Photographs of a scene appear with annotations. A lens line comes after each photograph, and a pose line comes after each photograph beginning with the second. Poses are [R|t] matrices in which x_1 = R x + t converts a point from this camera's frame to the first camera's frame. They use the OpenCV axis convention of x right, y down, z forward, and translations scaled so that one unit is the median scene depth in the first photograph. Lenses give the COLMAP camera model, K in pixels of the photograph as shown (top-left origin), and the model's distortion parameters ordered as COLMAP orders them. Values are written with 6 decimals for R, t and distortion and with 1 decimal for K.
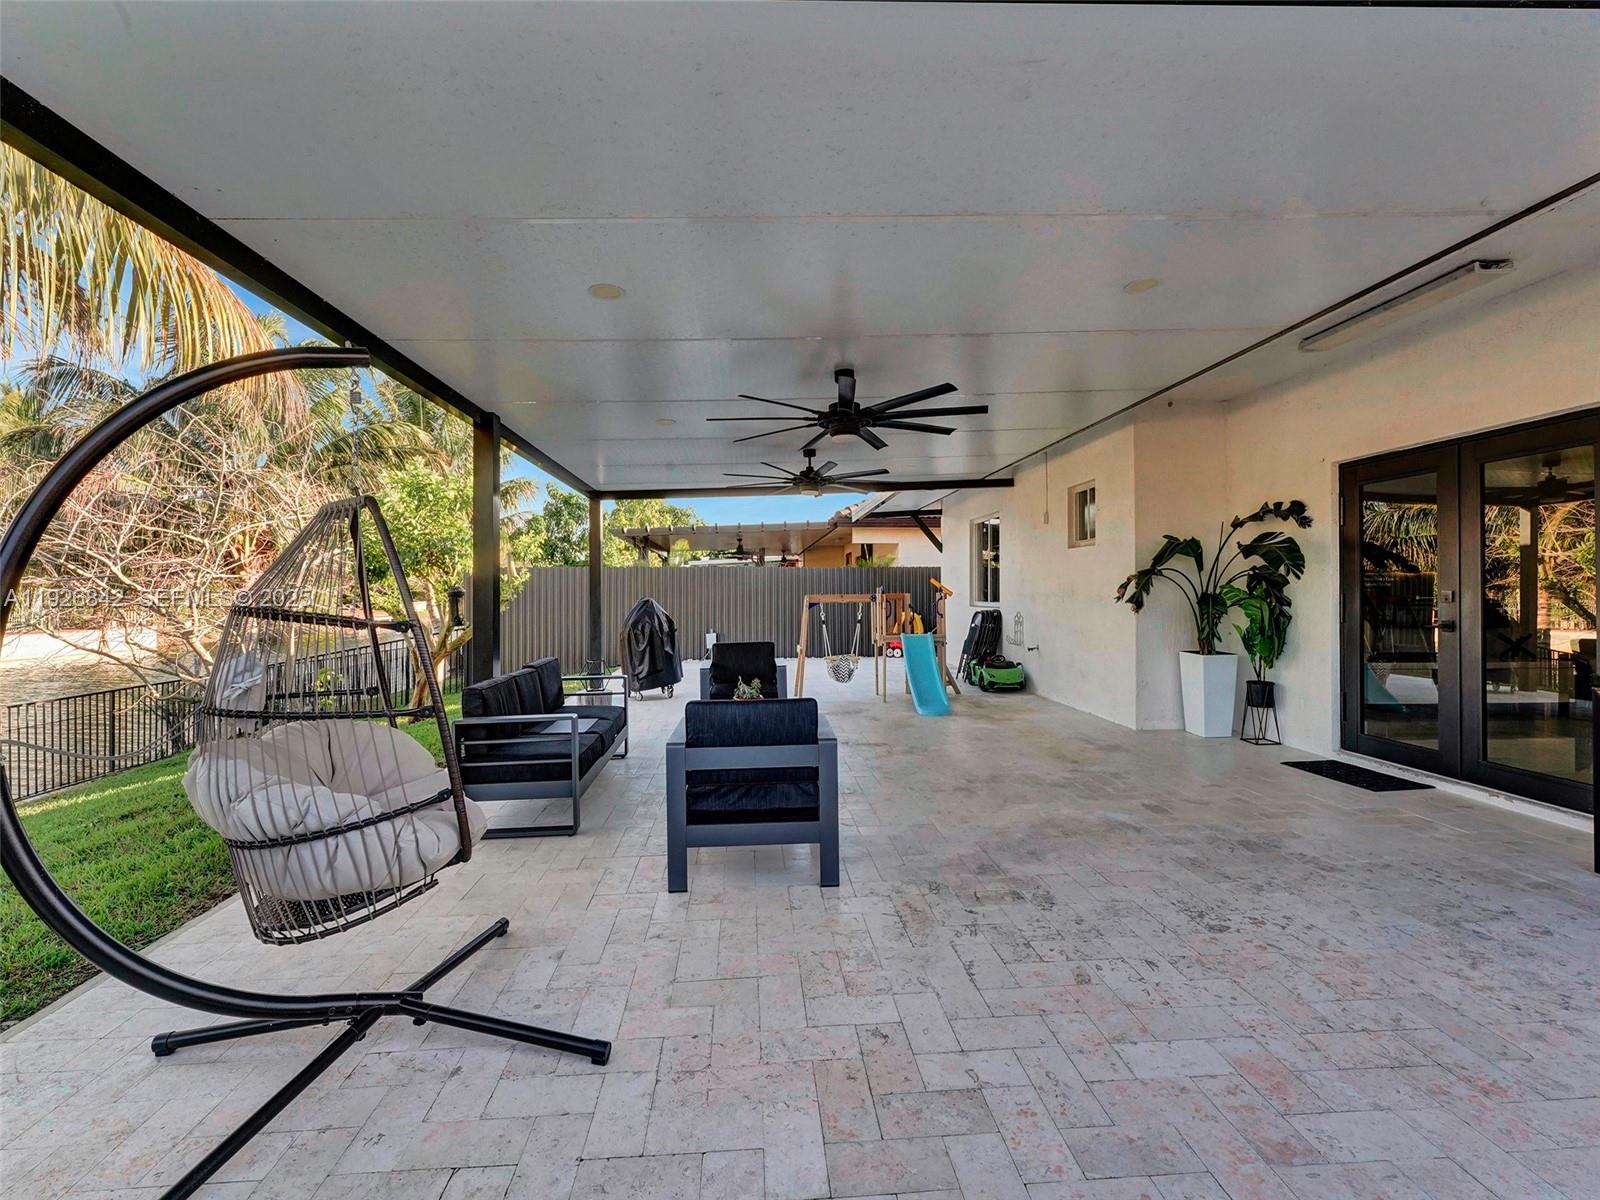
lens RADIAL K [[680.9, 0, 796.5], [0, 680.9, 579.2], [0, 0, 1]] dist [-0.002146, 0.000115]
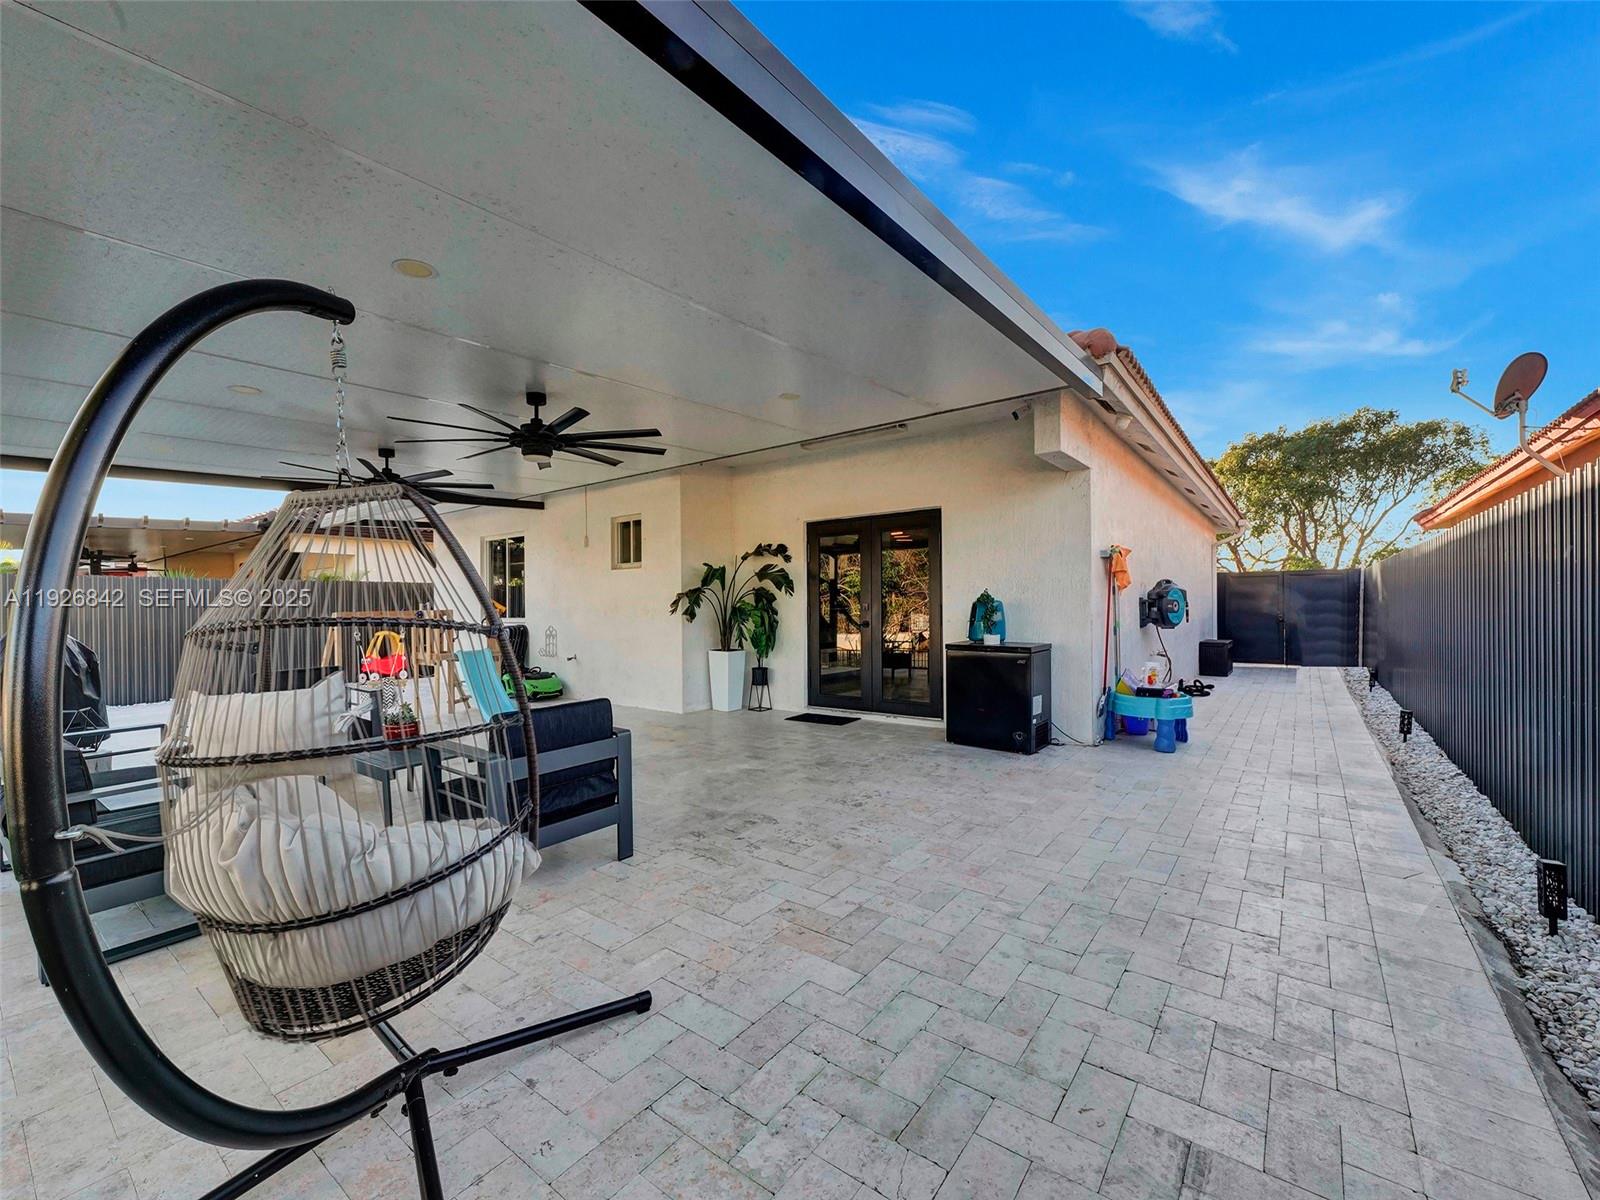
lens RADIAL K [[652.2, 0, 800.0], [0, 652.2, 600.0], [0, 0, 1]] dist [-0.001102, -0.000061]
pose [[0.659119, 0.002800, 0.752033, -0.364525], [-0.005120, 0.999987, 0.000764, 0.006714], [-0.752021, -0.004353, 0.659125, 0.031560]]
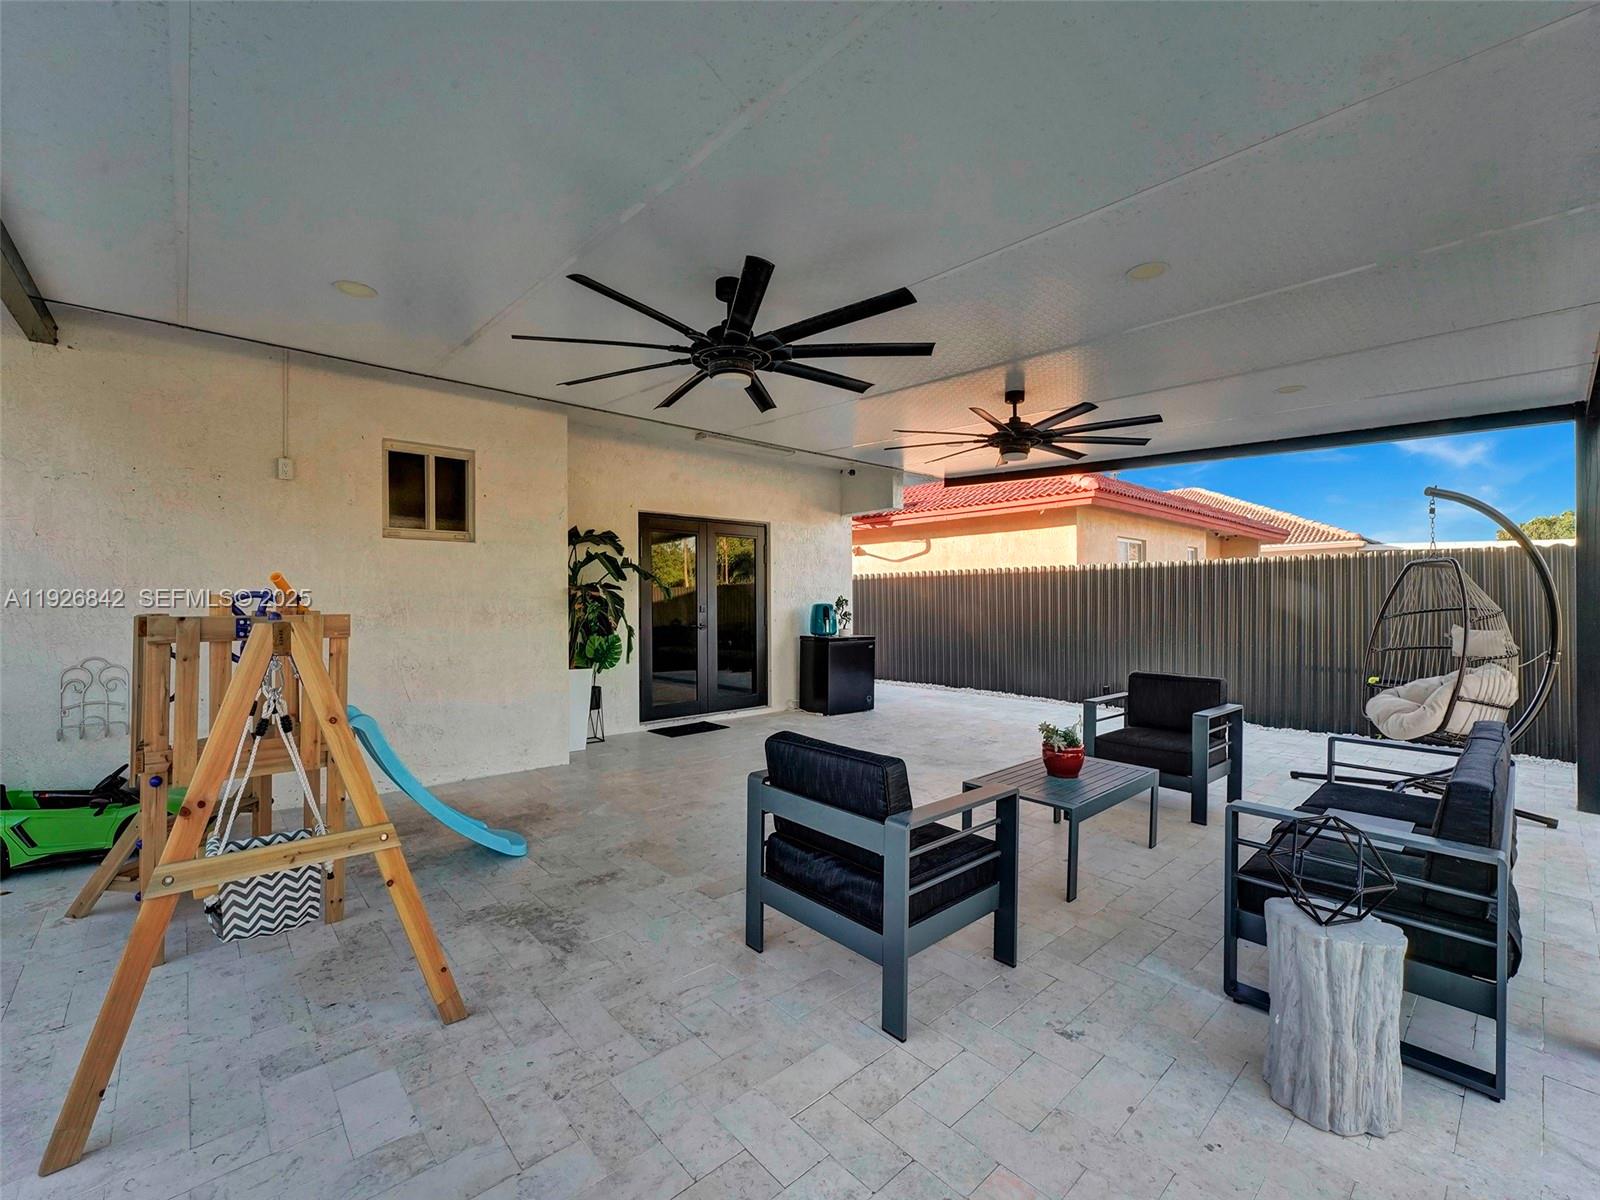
lens RADIAL K [[694.5, 0, 800.0], [0, 694.5, 600.0], [0, 0, 1]] dist [-0.000137, -0.000008]
pose [[-0.627131, 0.007186, 0.778881, -0.520801], [-0.009403, 0.999815, -0.016796, 0.029383], [-0.778857, -0.017857, -0.626947, 1.761484]]
